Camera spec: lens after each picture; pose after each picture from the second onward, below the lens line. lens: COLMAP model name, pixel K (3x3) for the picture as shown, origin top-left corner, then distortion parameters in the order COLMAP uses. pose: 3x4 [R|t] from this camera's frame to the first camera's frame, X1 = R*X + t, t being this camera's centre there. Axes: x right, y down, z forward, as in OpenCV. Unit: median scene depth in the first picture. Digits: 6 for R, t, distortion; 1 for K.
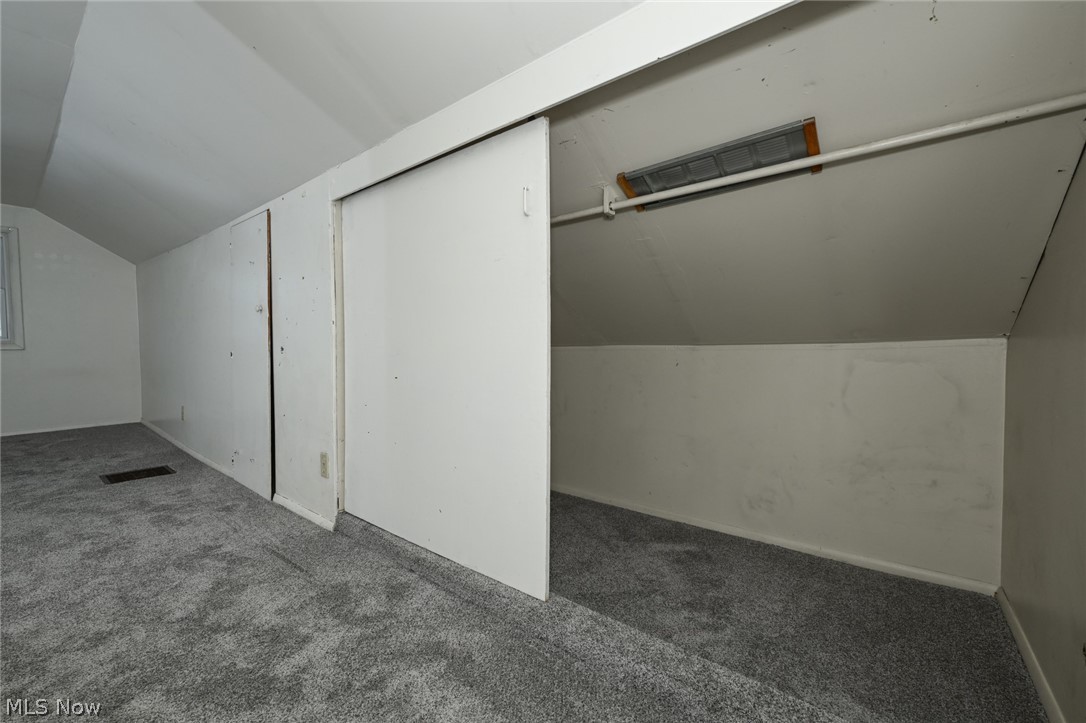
lens RADIAL K [[431.1, 0, 540.0], [0, 431.1, 359.8], [0, 0, 1]] dist [-0.000974, -0.000323]
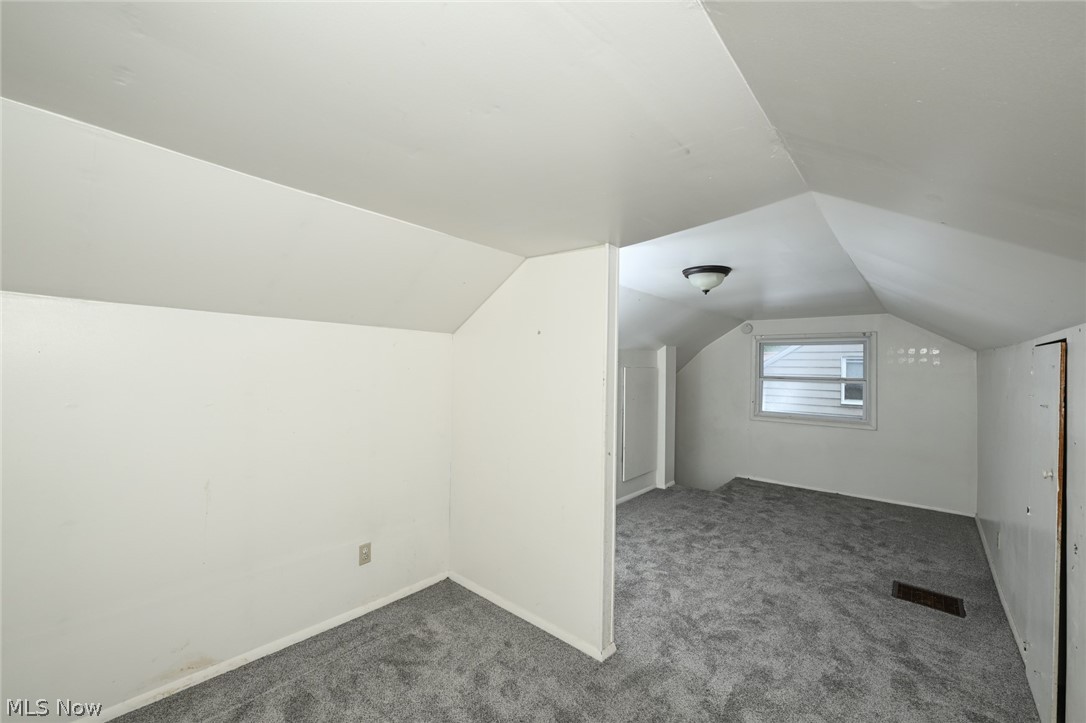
lens RADIAL K [[431.1, 0, 540.0], [0, 431.1, 359.8], [0, 0, 1]] dist [-0.000974, -0.000323]
pose [[-0.053321, -0.015249, -0.998461, 0.115119], [-0.059637, 0.998147, -0.012059, -0.244539], [0.996795, 0.058902, -0.054131, 0.170888]]
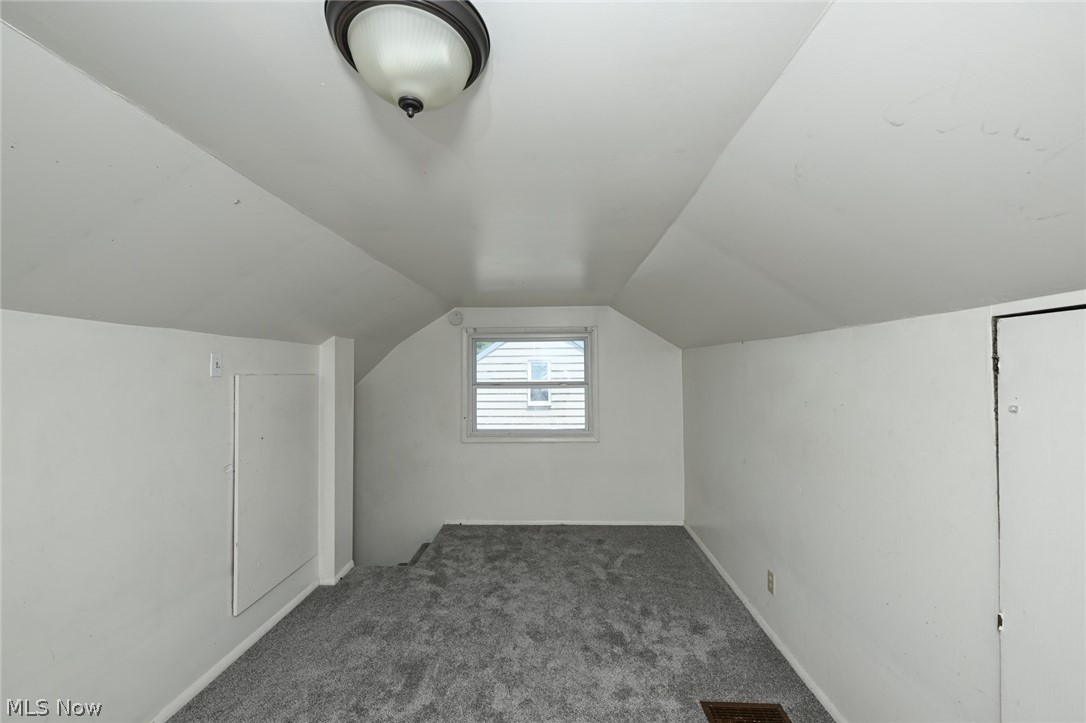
lens RADIAL K [[431.1, 0, 540.0], [0, 431.1, 359.8], [0, 0, 1]] dist [-0.000974, -0.000323]
pose [[0.590167, -0.030148, -0.806718, -0.709236], [-0.029433, 0.997834, -0.058822, -0.252261], [0.806744, 0.058459, 0.588002, 0.424766]]
